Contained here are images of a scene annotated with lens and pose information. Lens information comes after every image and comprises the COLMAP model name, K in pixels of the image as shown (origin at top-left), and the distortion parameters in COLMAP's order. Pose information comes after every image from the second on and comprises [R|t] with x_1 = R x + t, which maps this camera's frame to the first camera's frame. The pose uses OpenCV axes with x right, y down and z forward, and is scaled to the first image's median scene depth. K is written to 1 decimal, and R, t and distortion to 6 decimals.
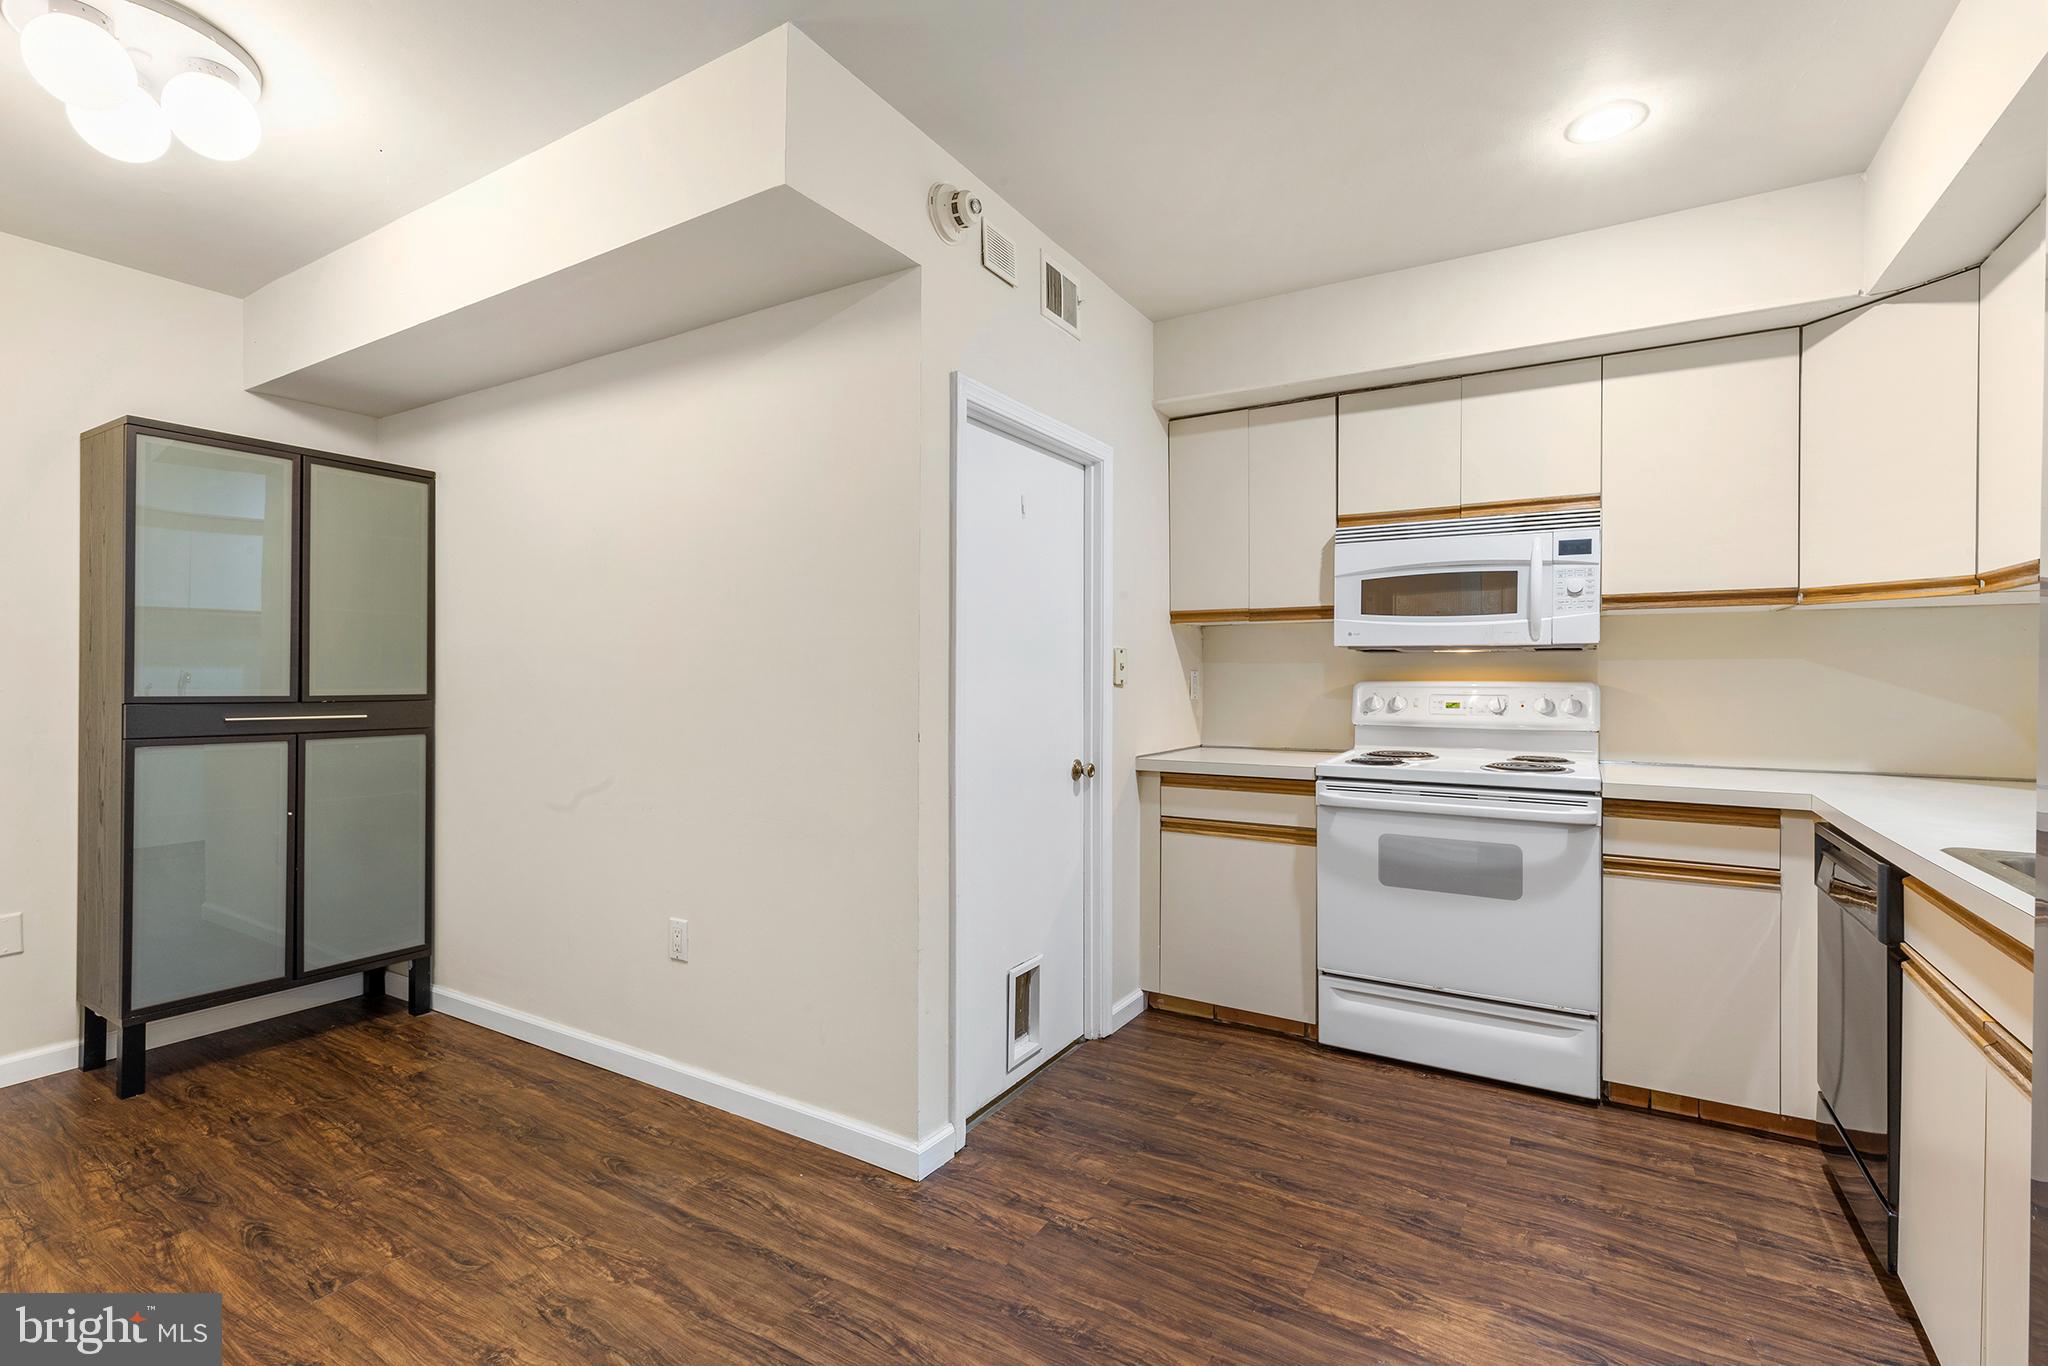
lens RADIAL K [[922.6, 0, 1027.1], [0, 922.6, 683.1], [0, 0, 1]] dist [0.001870, 0.000358]
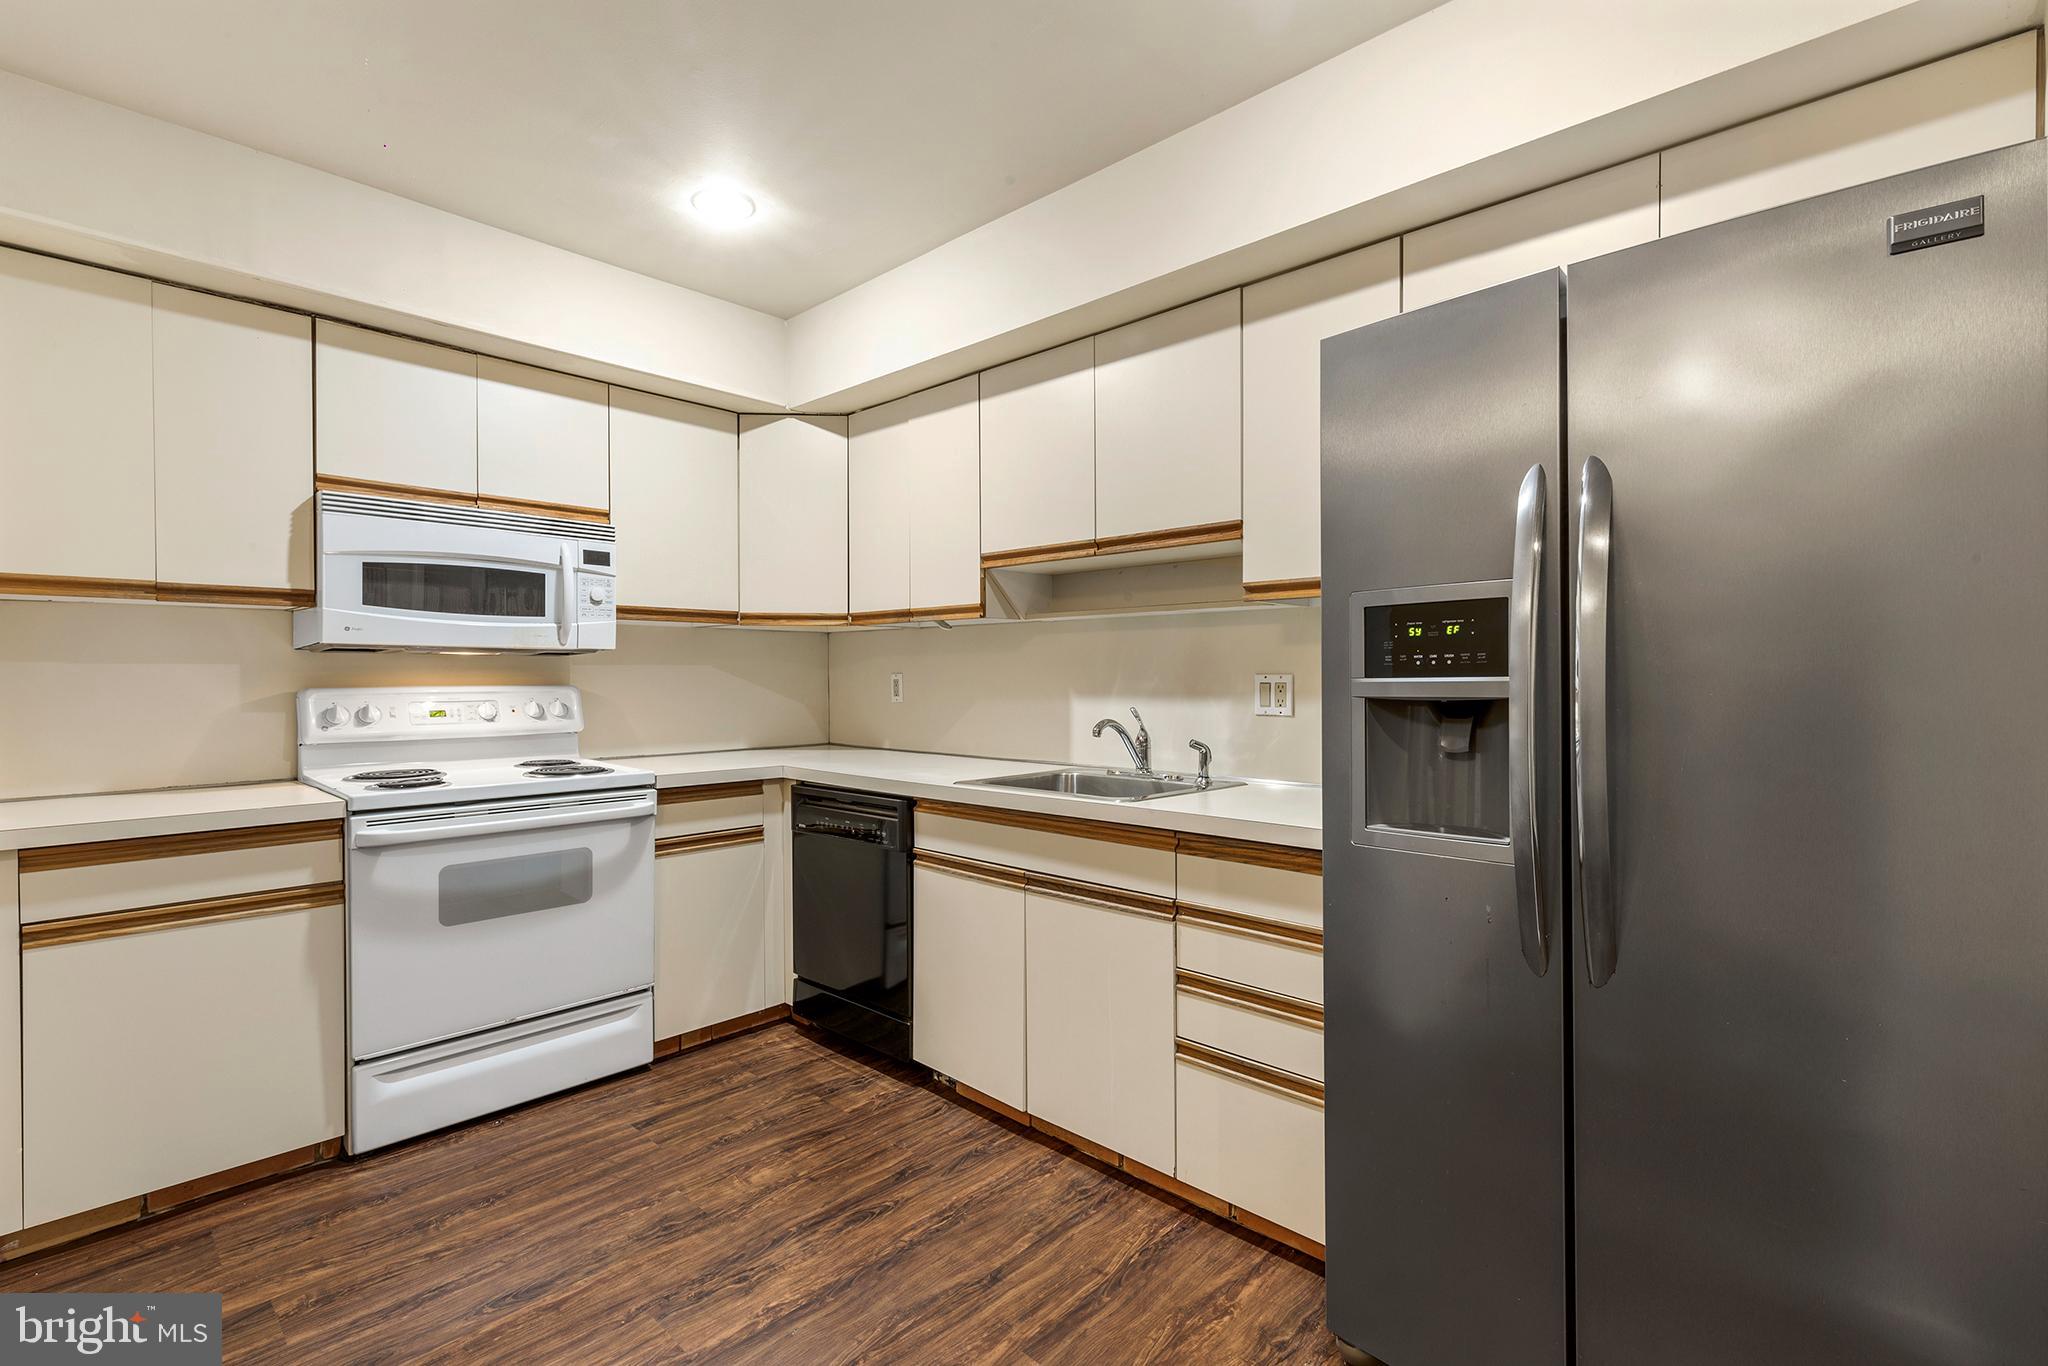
lens RADIAL K [[922.6, 0, 1027.1], [0, 922.6, 683.1], [0, 0, 1]] dist [0.001870, 0.000358]
pose [[0.208274, -0.009265, 0.978027, -0.371578], [0.010809, 0.999916, 0.007170, -0.006790], [-0.978011, 0.009078, 0.208357, 0.326172]]
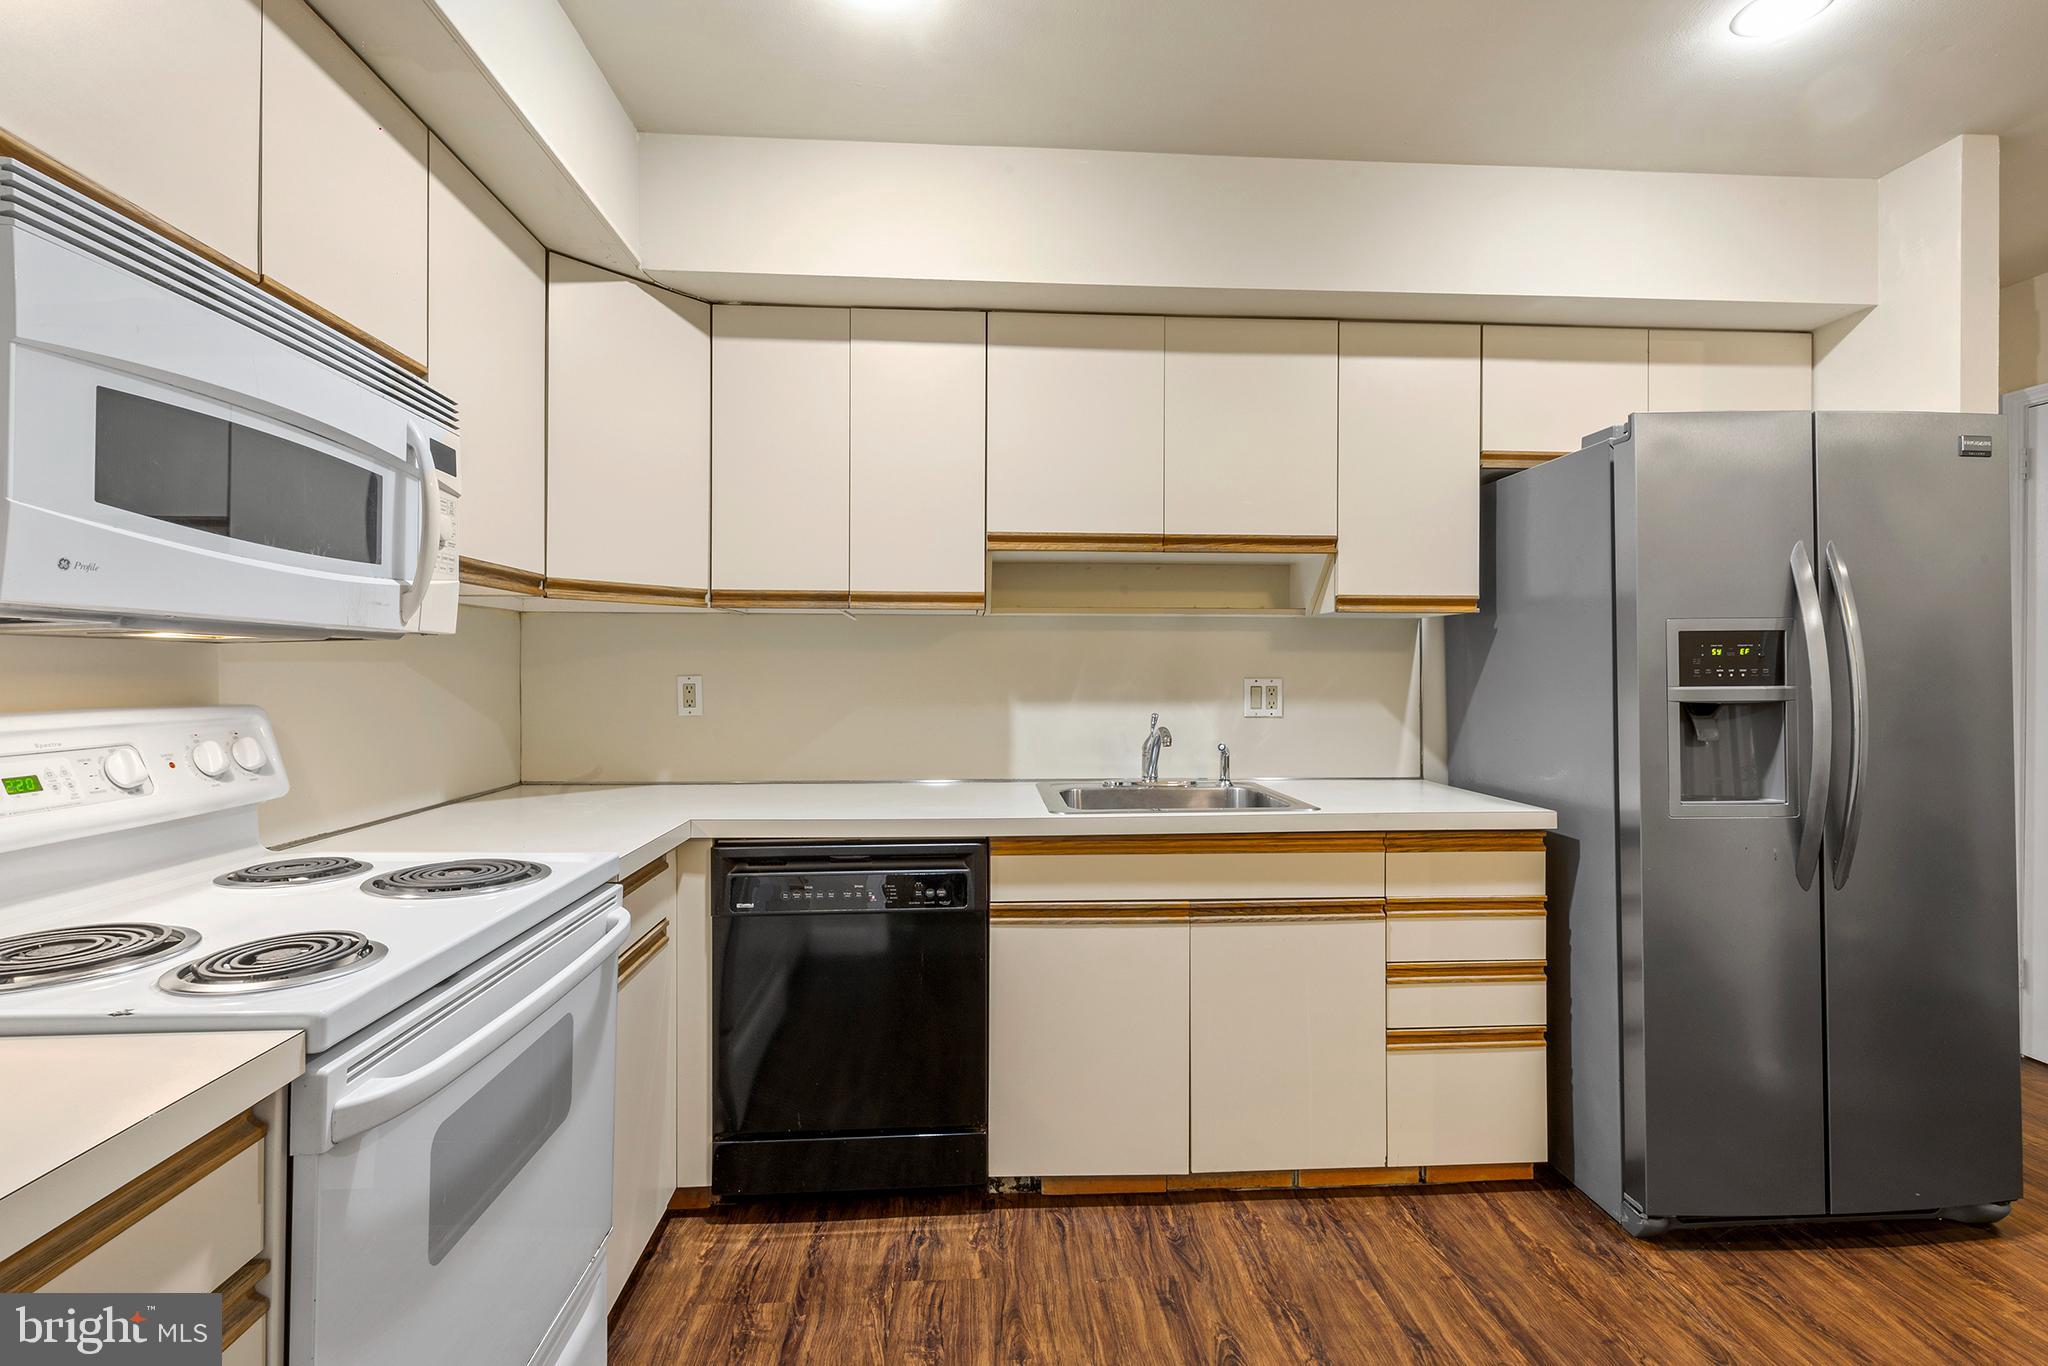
lens RADIAL K [[936.2, 0, 1026.3], [0, 936.2, 665.9], [0, 0, 1]] dist [0.003364, 0.000180]
pose [[-0.572371, 0.000170, 0.819995, -0.067495], [0.005060, 0.999982, 0.003324, -0.026098], [-0.819979, 0.006052, -0.572361, 1.131851]]
